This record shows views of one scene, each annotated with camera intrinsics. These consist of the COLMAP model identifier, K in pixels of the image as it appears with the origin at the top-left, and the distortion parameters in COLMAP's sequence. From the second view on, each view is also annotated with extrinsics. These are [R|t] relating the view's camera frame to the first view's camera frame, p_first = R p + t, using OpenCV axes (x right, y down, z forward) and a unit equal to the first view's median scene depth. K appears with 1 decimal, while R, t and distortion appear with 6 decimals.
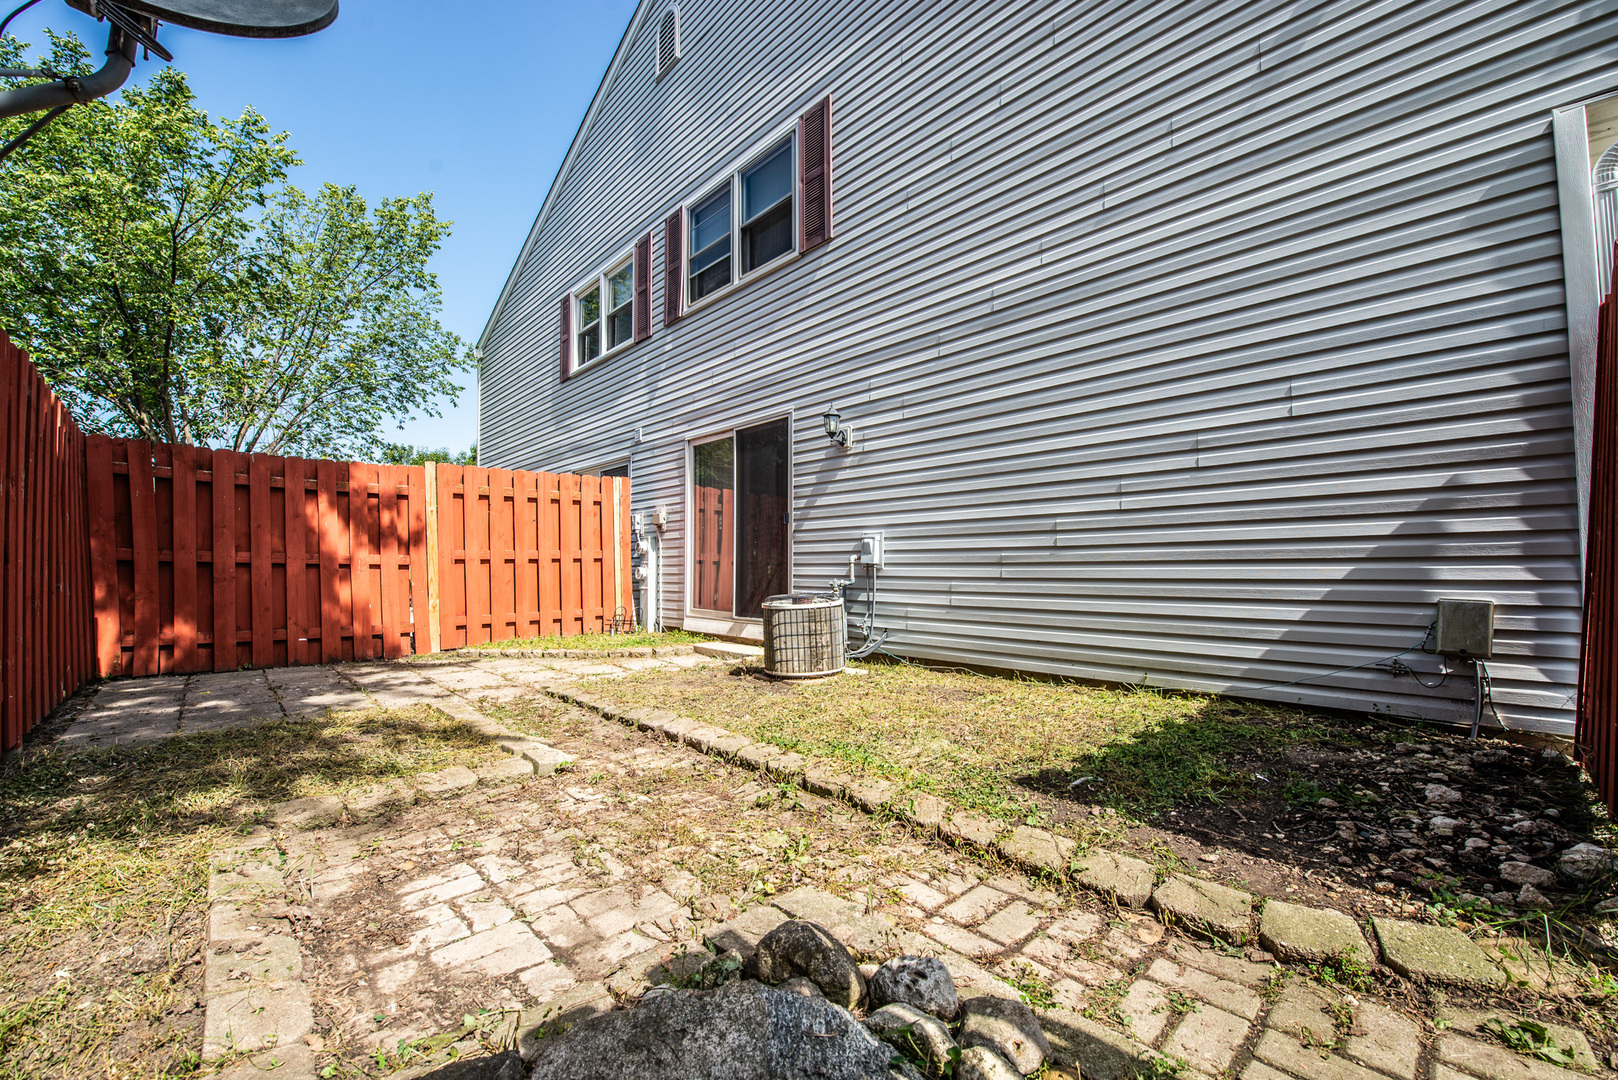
lens RADIAL K [[648.9, 0, 812.9], [0, 648.9, 547.3], [0, 0, 1]] dist [-0.016018, -0.002134]
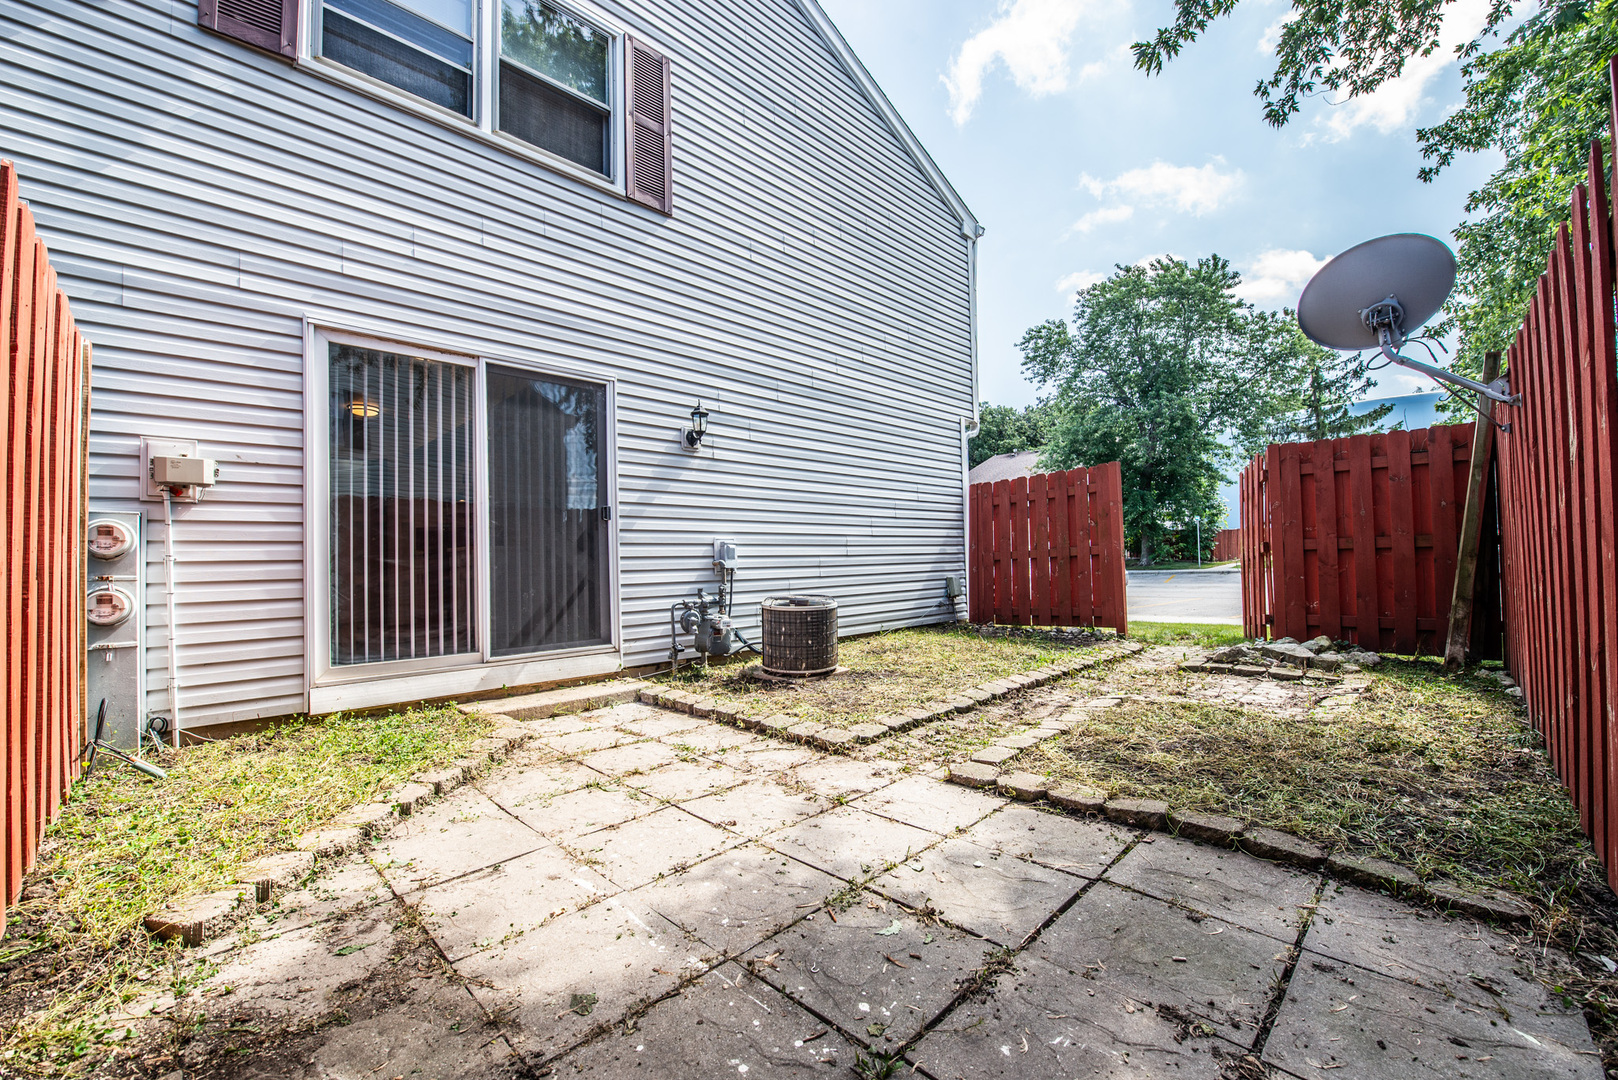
lens RADIAL K [[648.9, 0, 809.2], [0, 648.9, 543.6], [0, 0, 1]] dist [-0.016018, -0.002134]
pose [[-0.030181, 0.033893, 0.998970, -0.877309], [-0.006776, 0.999395, -0.034112, 0.018602], [-0.999521, -0.007799, -0.029933, 0.824556]]
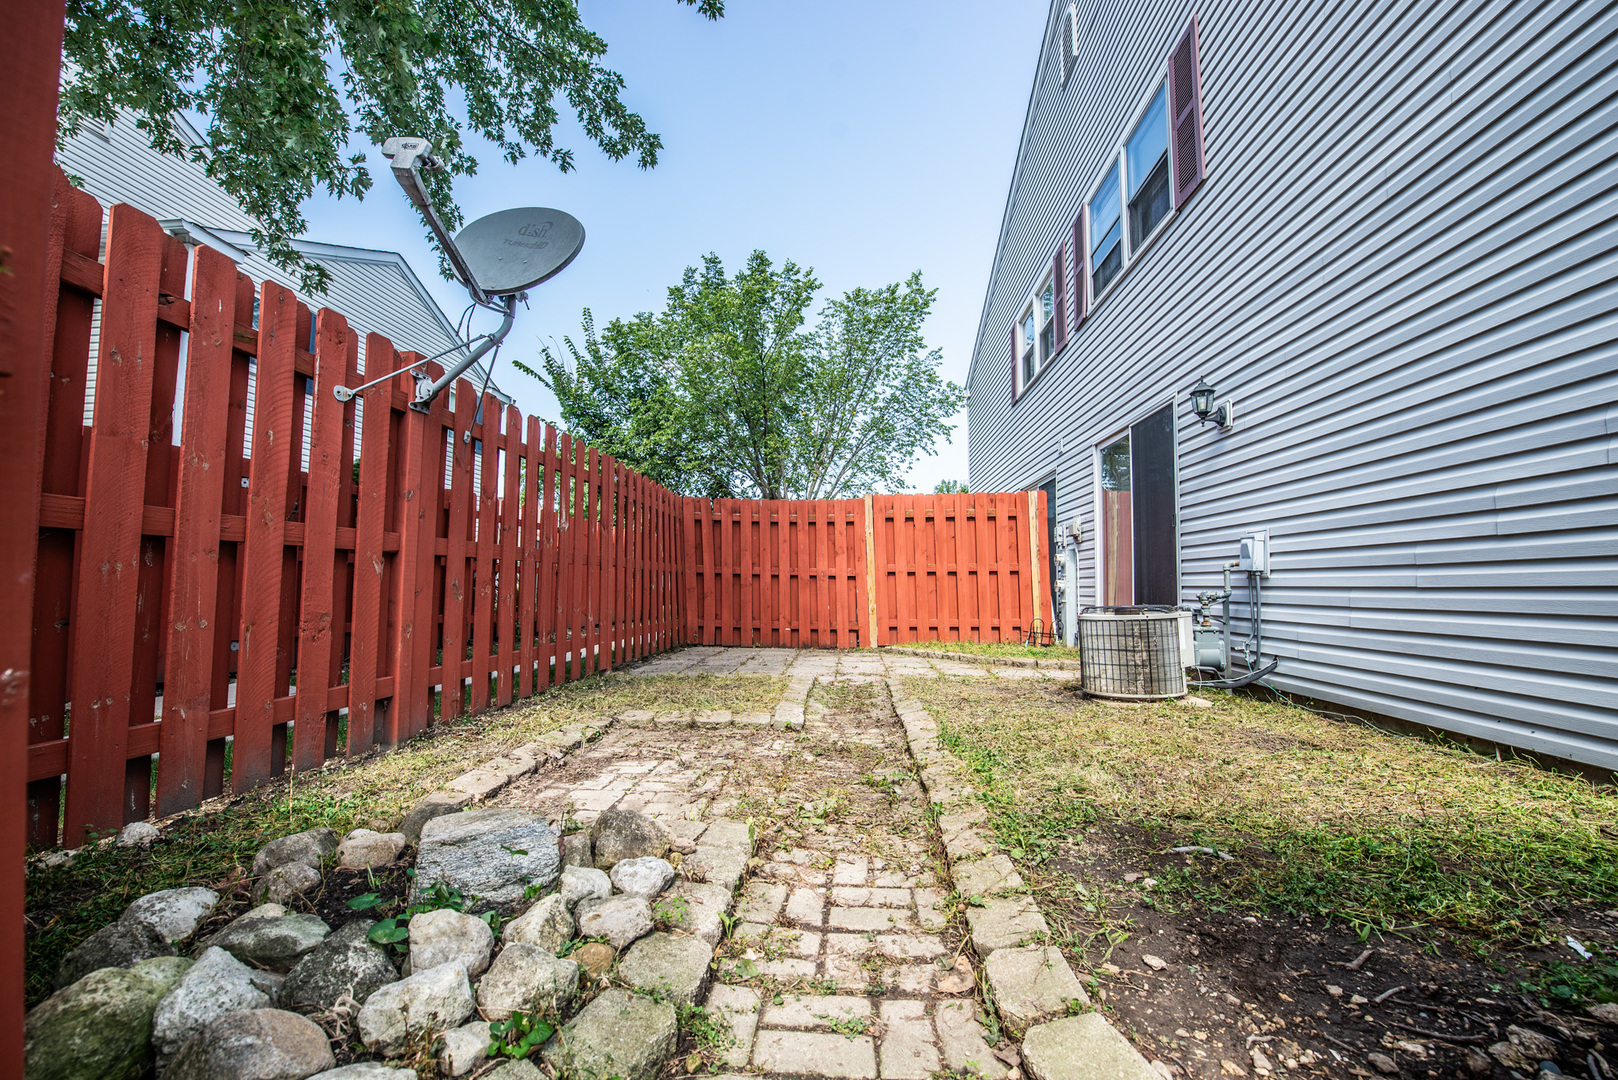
lens RADIAL K [[648.9, 0, 809.1], [0, 648.9, 546.2], [0, 0, 1]] dist [-0.016018, -0.002134]
pose [[0.675697, -0.036599, -0.736270, 0.273378], [0.012239, 0.999186, -0.038436, 0.017357], [0.737078, 0.016960, 0.675595, 0.076205]]
